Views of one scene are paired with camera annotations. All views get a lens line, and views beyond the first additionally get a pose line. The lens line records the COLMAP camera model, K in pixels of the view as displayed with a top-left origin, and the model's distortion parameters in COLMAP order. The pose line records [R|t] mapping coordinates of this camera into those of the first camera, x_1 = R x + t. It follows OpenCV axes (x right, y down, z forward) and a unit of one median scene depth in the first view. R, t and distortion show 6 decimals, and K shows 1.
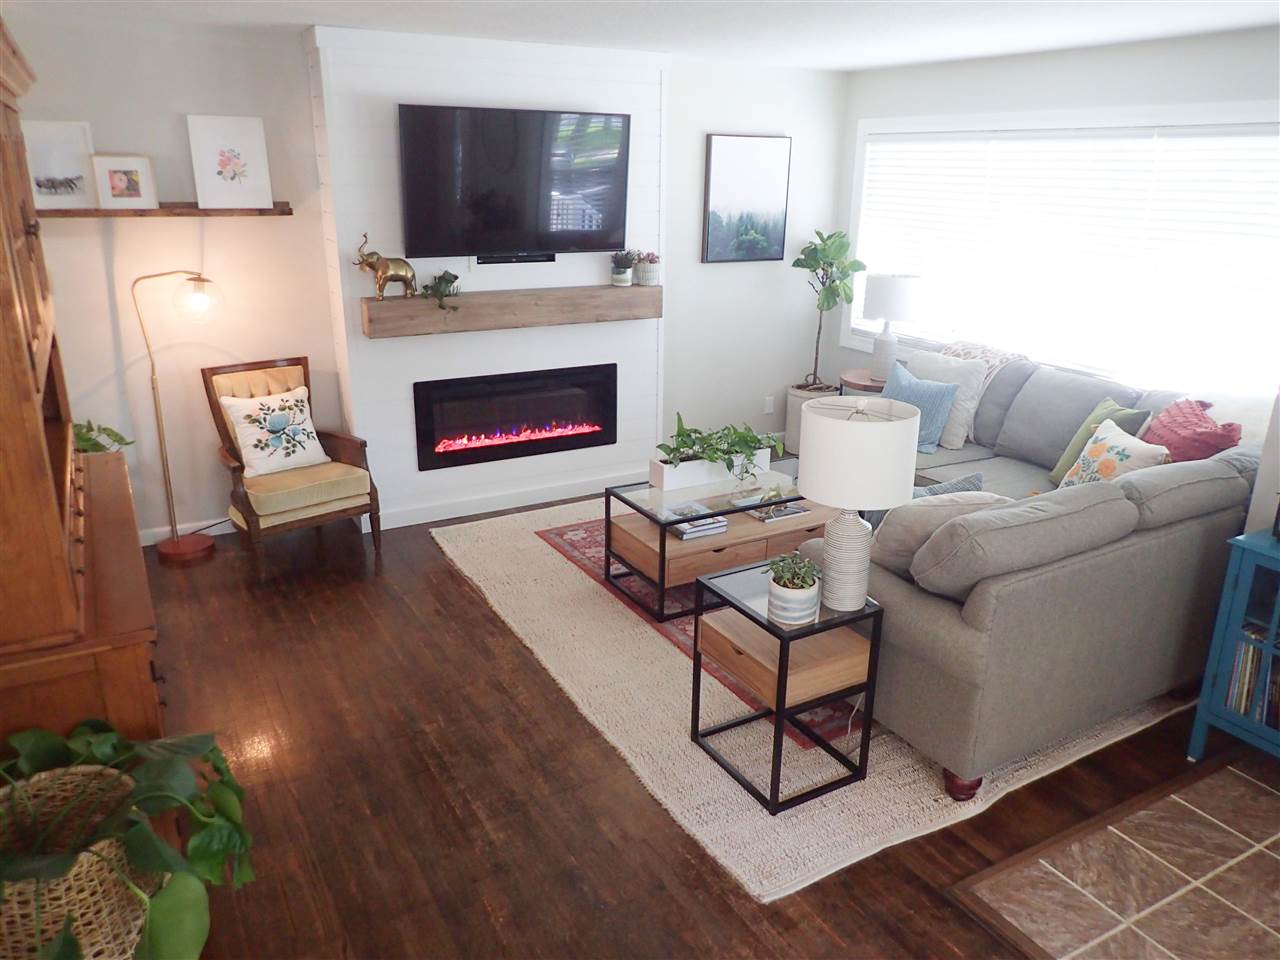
lens RADIAL K [[948.7, 0, 640.0], [0, 948.7, 480.0], [0, 0, 1]] dist [0.004745, -0.011800]
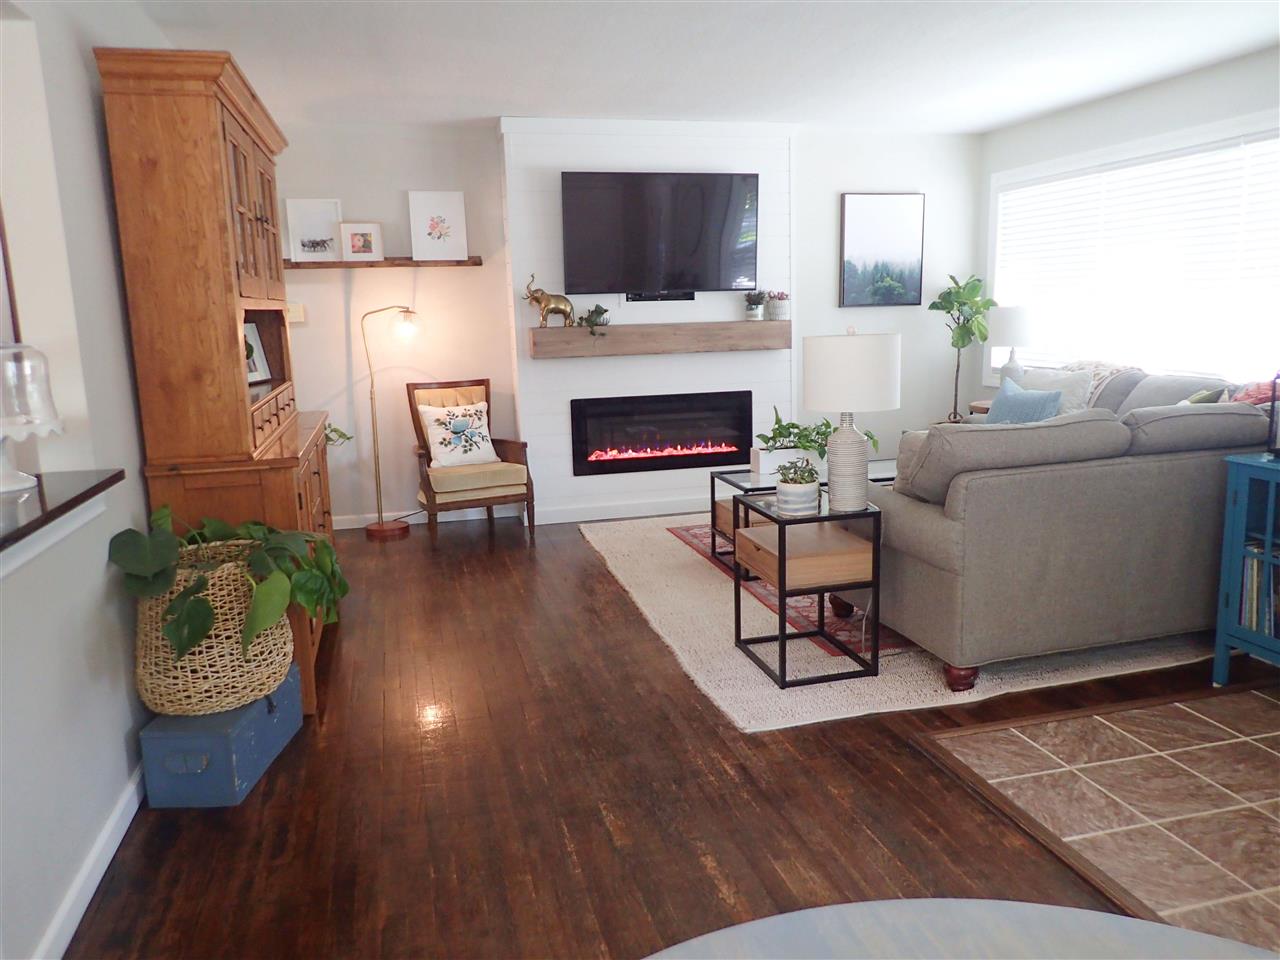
lens RADIAL K [[951.9, 0, 640.0], [0, 951.9, 480.0], [0, 0, 1]] dist [0.001910, -0.004686]
pose [[0.964617, 0.006581, -0.263573, 0.176059], [-0.043328, 0.990054, -0.133850, 0.167654], [0.260070, 0.140534, 0.955308, -0.118375]]
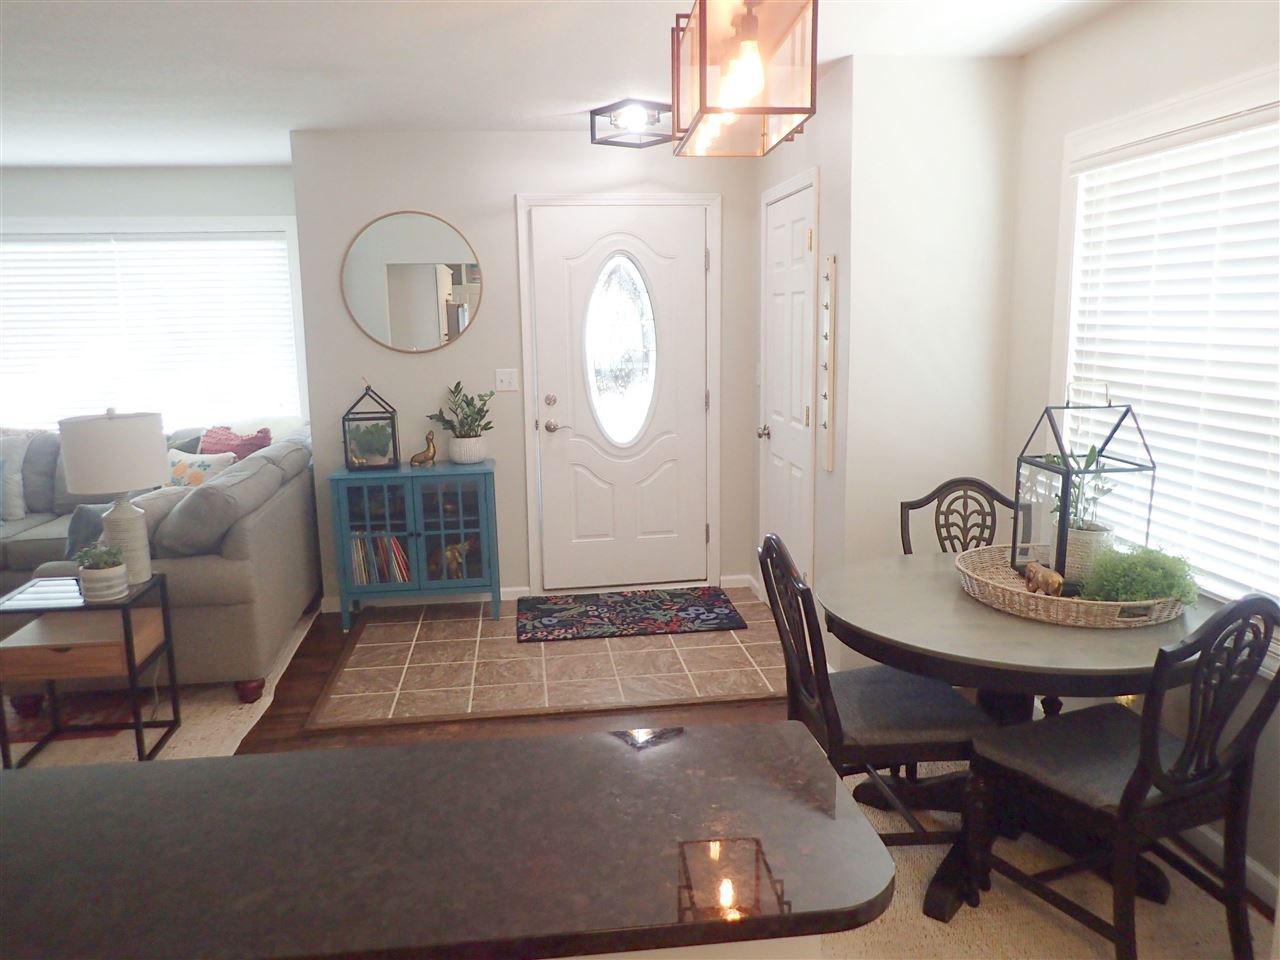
lens RADIAL K [[948.7, 0, 640.0], [0, 948.7, 480.0], [0, 0, 1]] dist [0.004745, -0.011800]
pose [[0.378073, -0.178690, 0.908367, -0.391285], [0.313012, 0.948084, 0.056223, 0.090662], [-0.871254, 0.263073, 0.414377, -0.060698]]
